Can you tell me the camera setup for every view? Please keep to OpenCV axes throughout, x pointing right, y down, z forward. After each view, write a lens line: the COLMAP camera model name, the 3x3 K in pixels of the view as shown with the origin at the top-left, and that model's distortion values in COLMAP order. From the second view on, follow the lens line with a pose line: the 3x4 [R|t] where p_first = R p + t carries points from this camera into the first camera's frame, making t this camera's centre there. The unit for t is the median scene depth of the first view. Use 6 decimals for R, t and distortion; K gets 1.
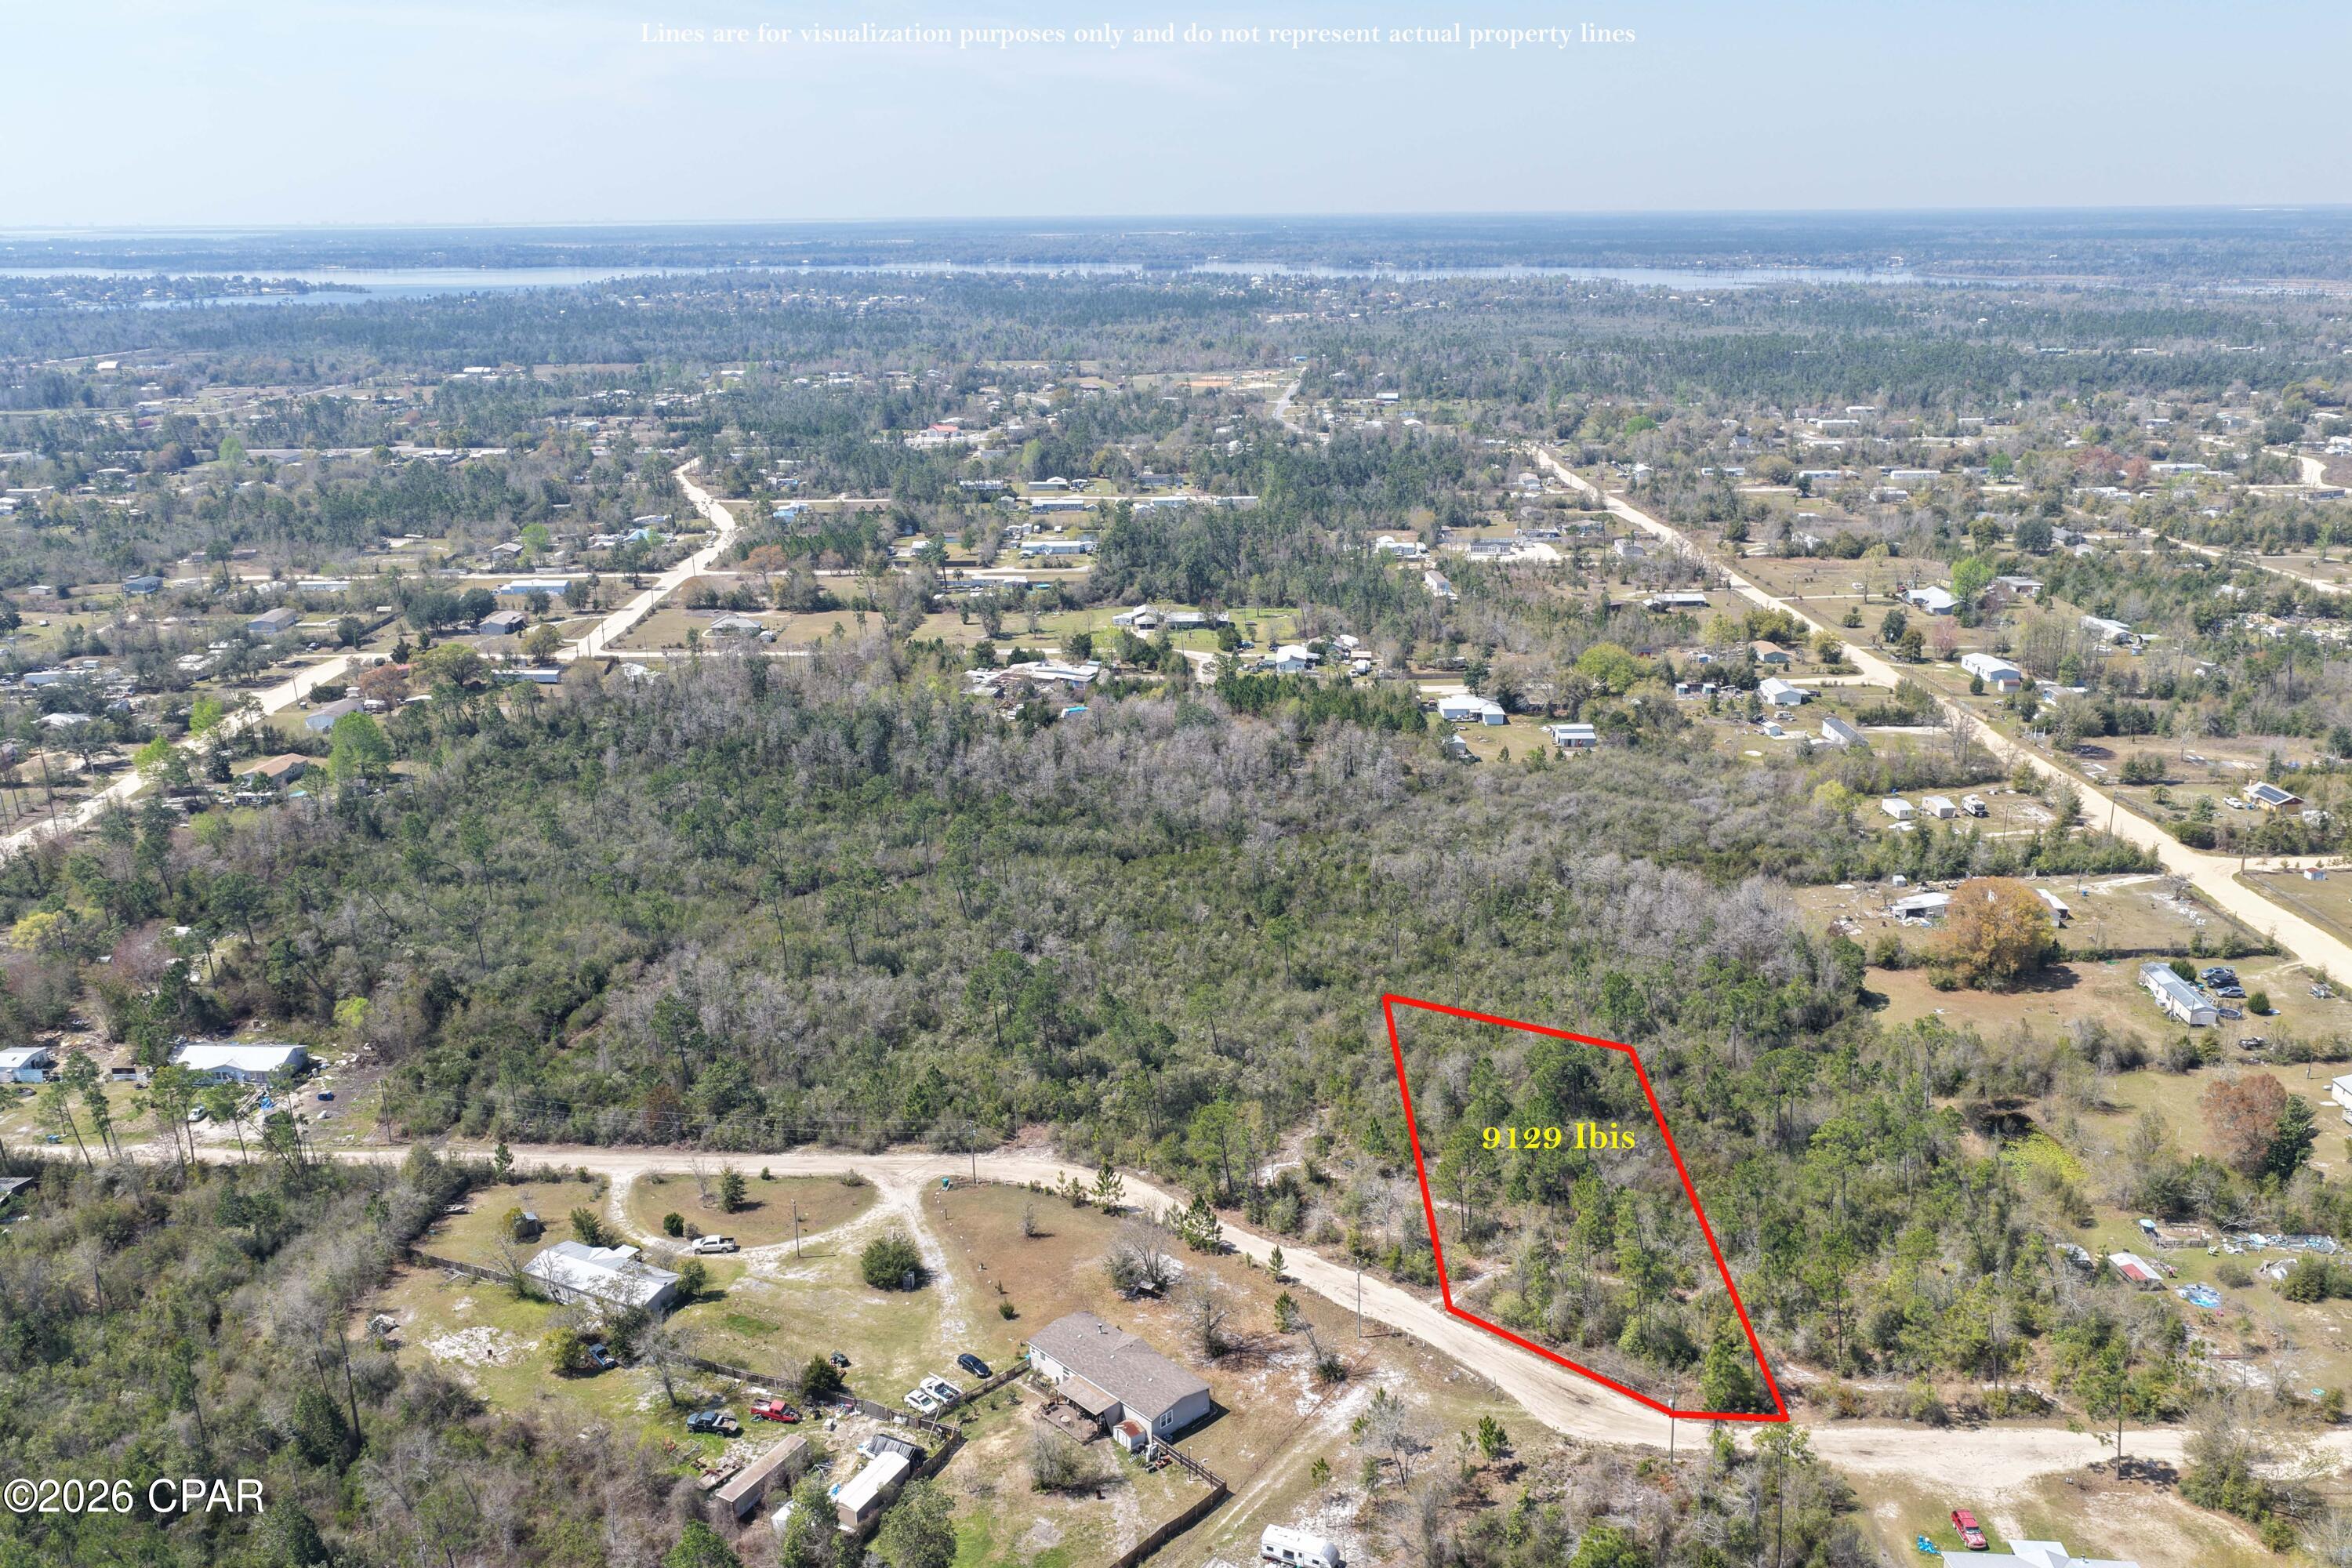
lens RADIAL K [[1944.7, 0, 1185.0], [0, 1944.7, 794.9], [0, 0, 1]] dist [-0.015391, 0.048666]
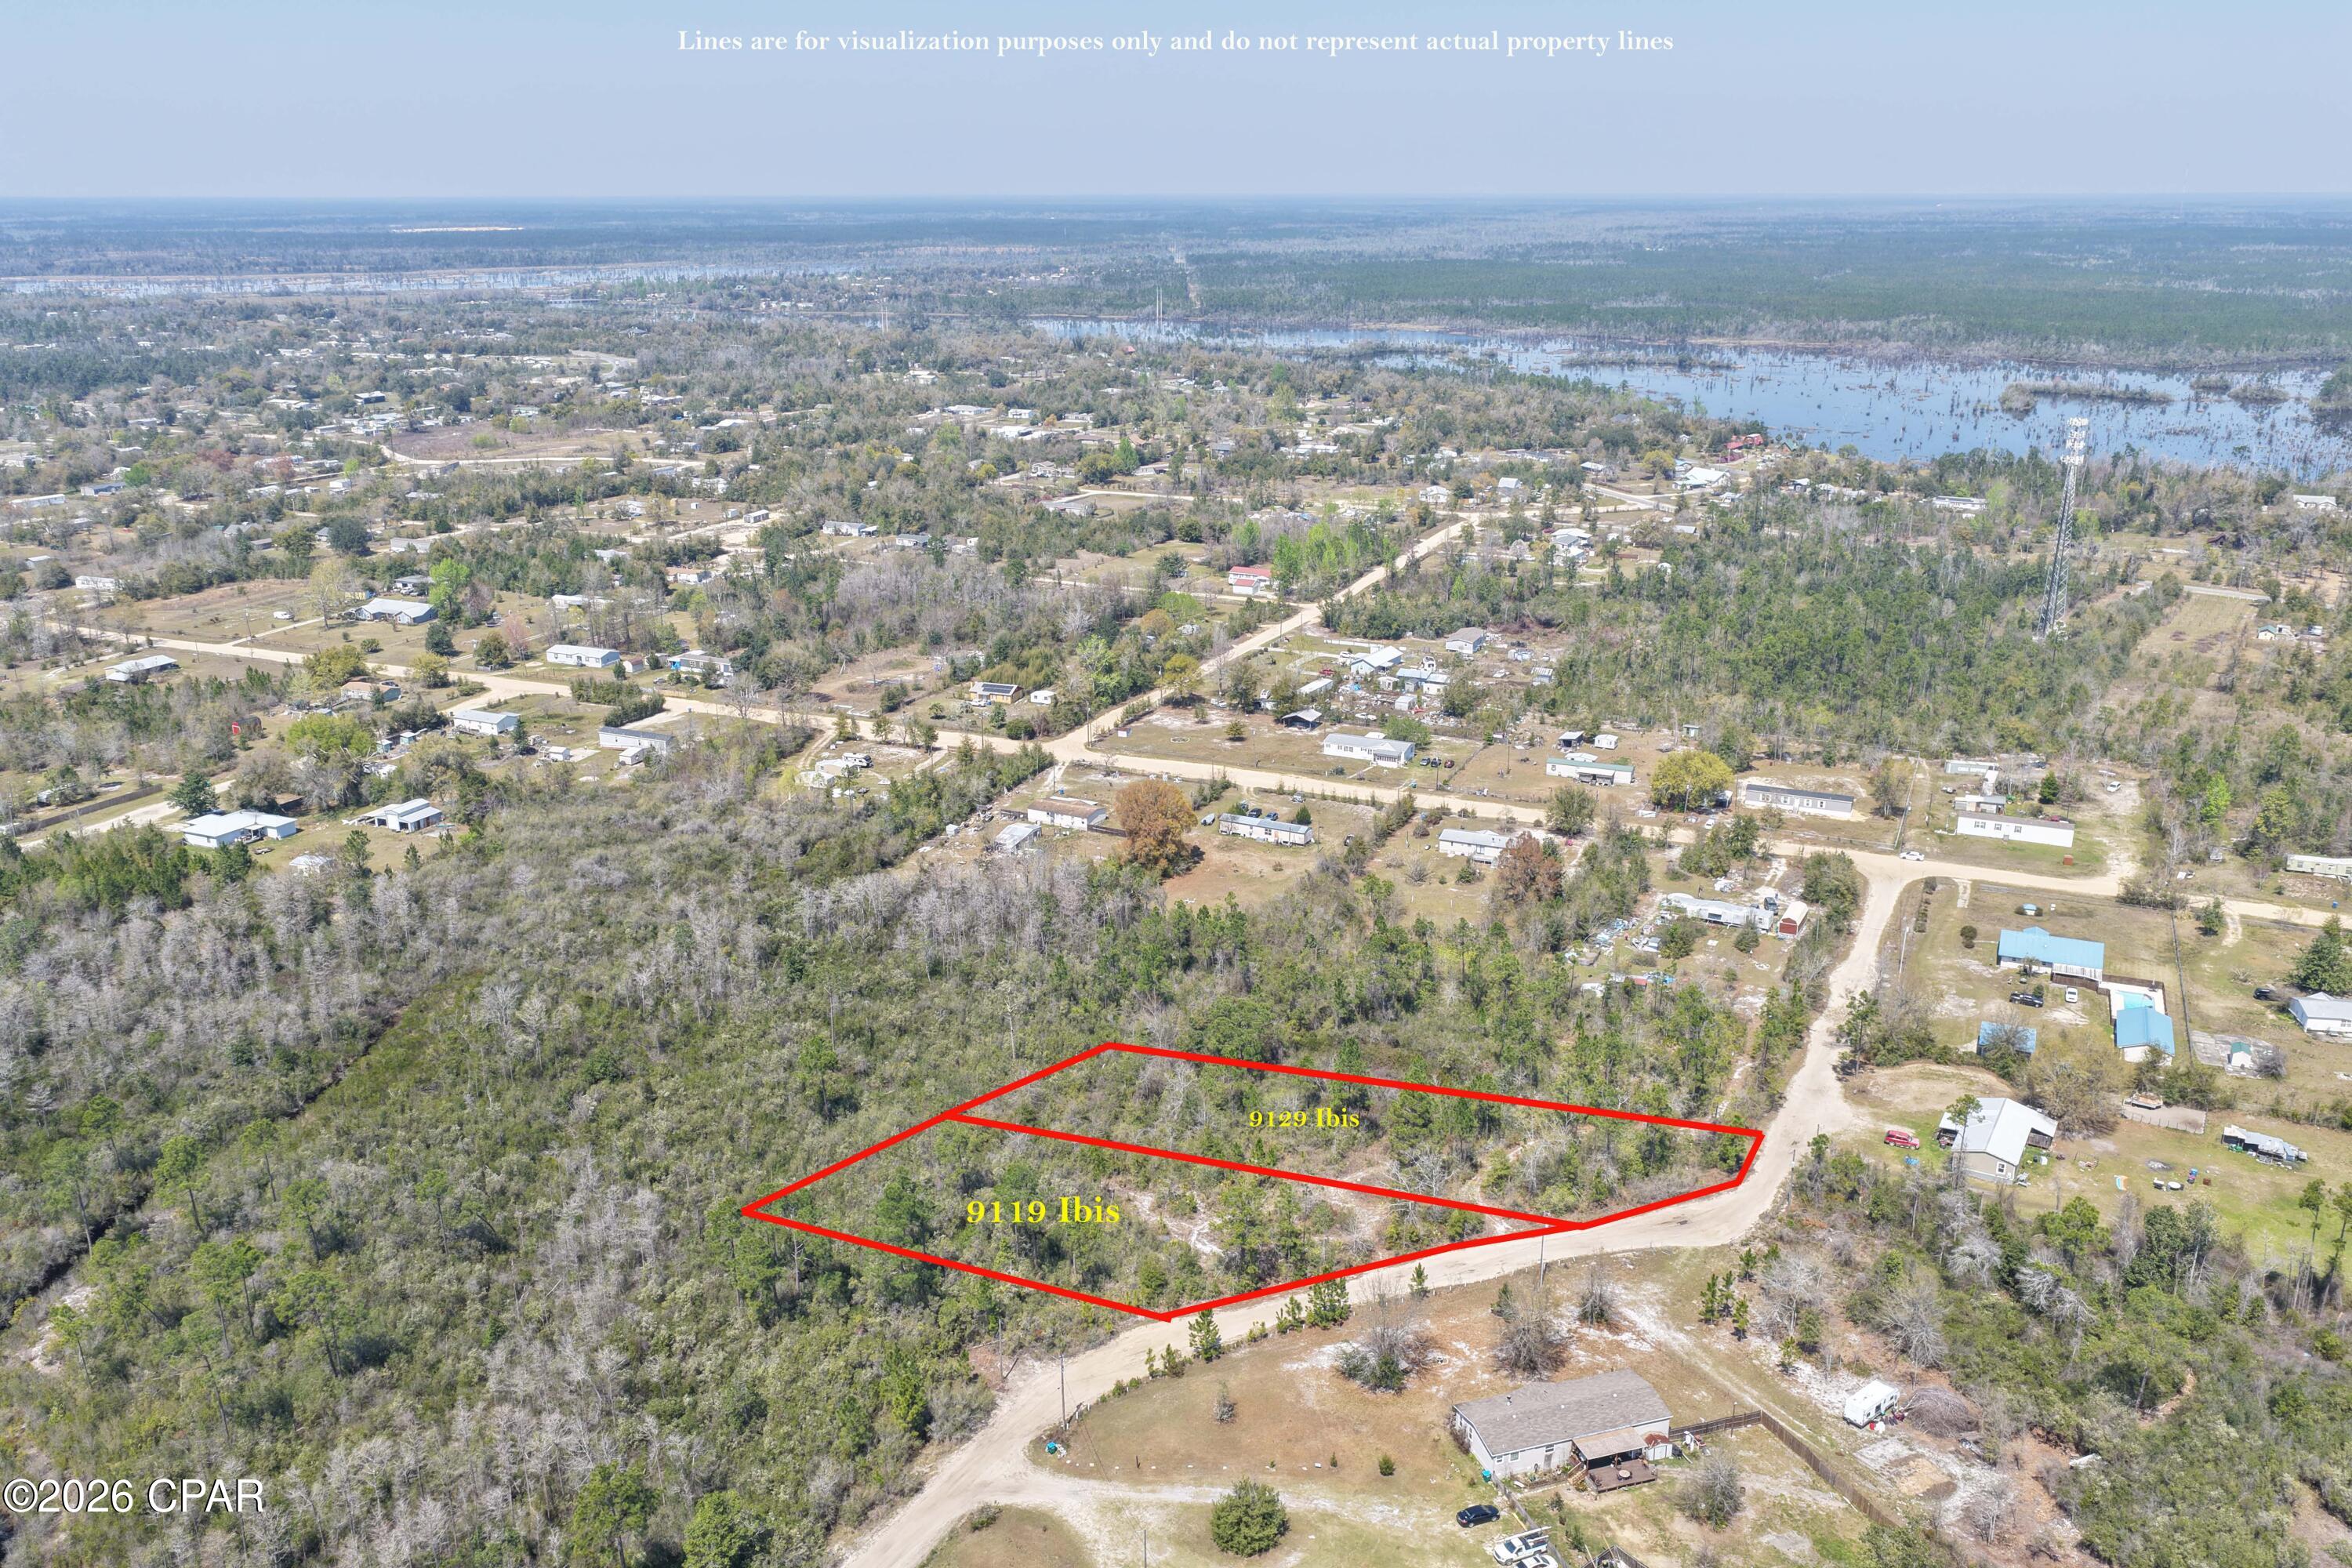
lens RADIAL K [[1944.7, 0, 1185.0], [0, 1944.7, 794.9], [0, 0, 1]] dist [-0.015391, 0.048666]
pose [[0.425017, -0.263973, 0.865840, -0.774310], [0.261175, 0.951614, 0.161920, -0.176527], [-0.866688, 0.157317, 0.473395, 0.602720]]
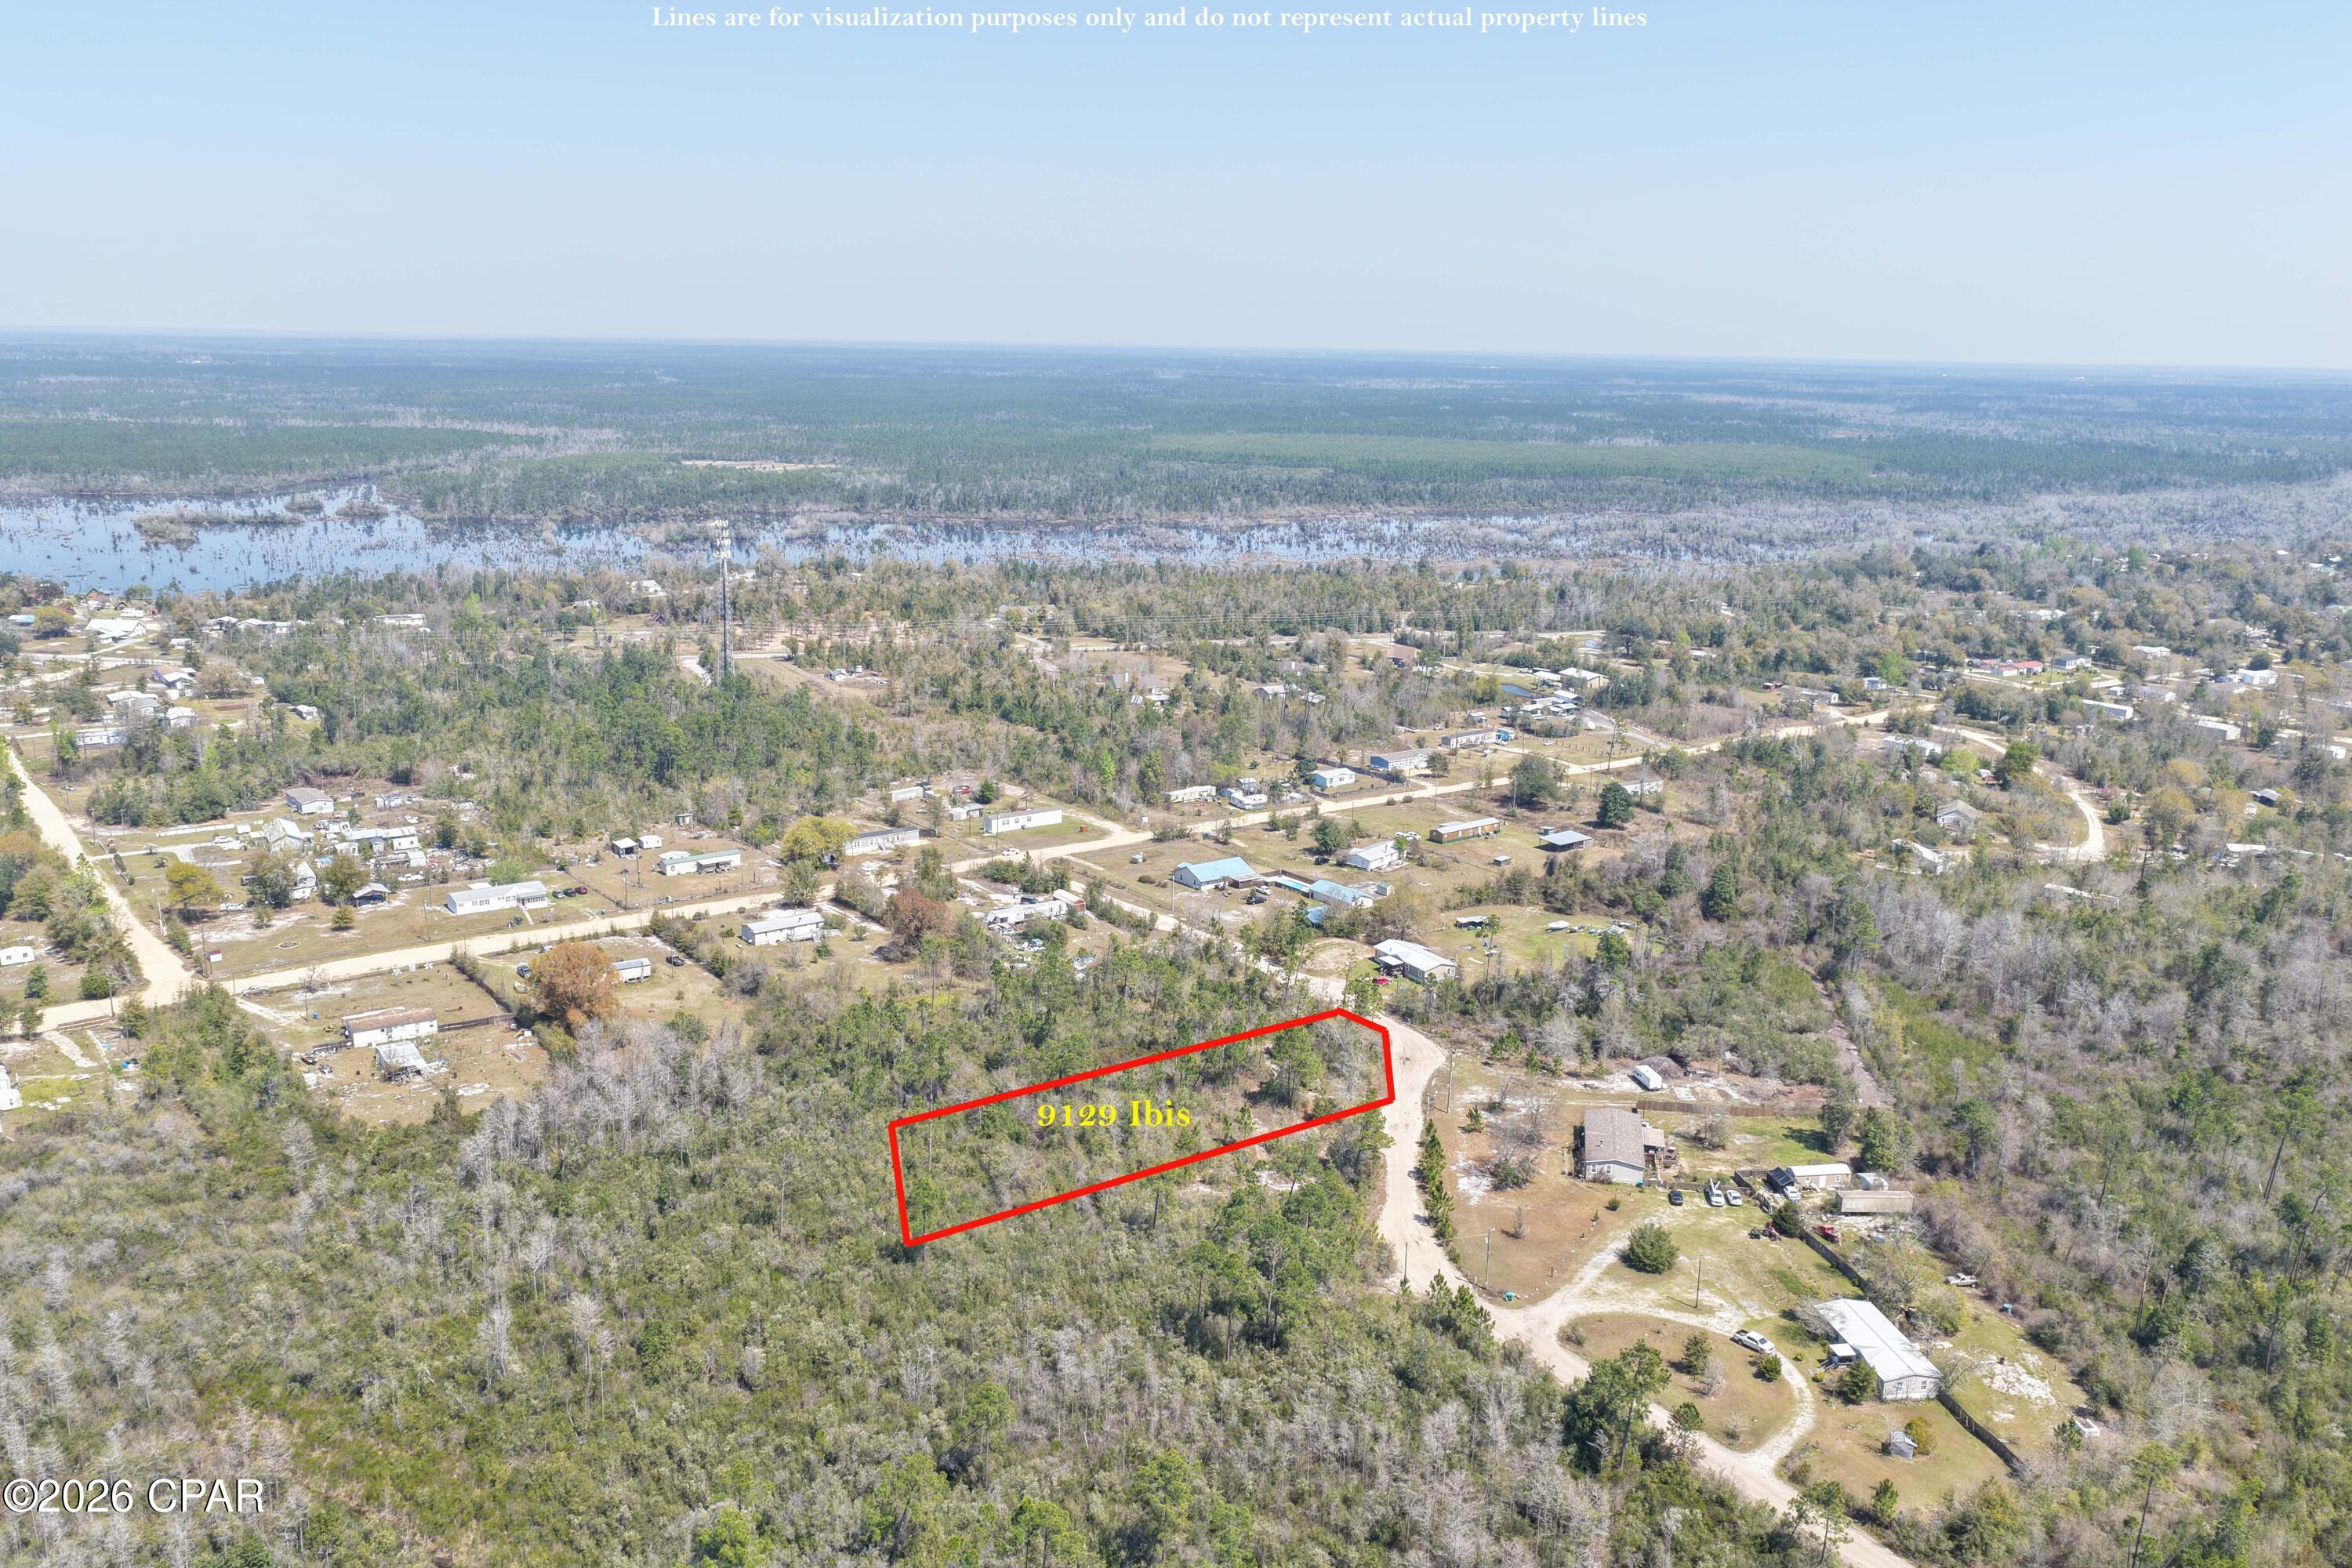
lens RADIAL K [[1944.7, 0, 1185.0], [0, 1944.7, 794.9], [0, 0, 1]] dist [-0.015391, 0.048666]
pose [[-0.579943, -0.188953, 0.792441, -0.852609], [0.226412, 0.897023, 0.379588, -0.499306], [-0.782562, 0.399558, -0.477441, 1.661317]]
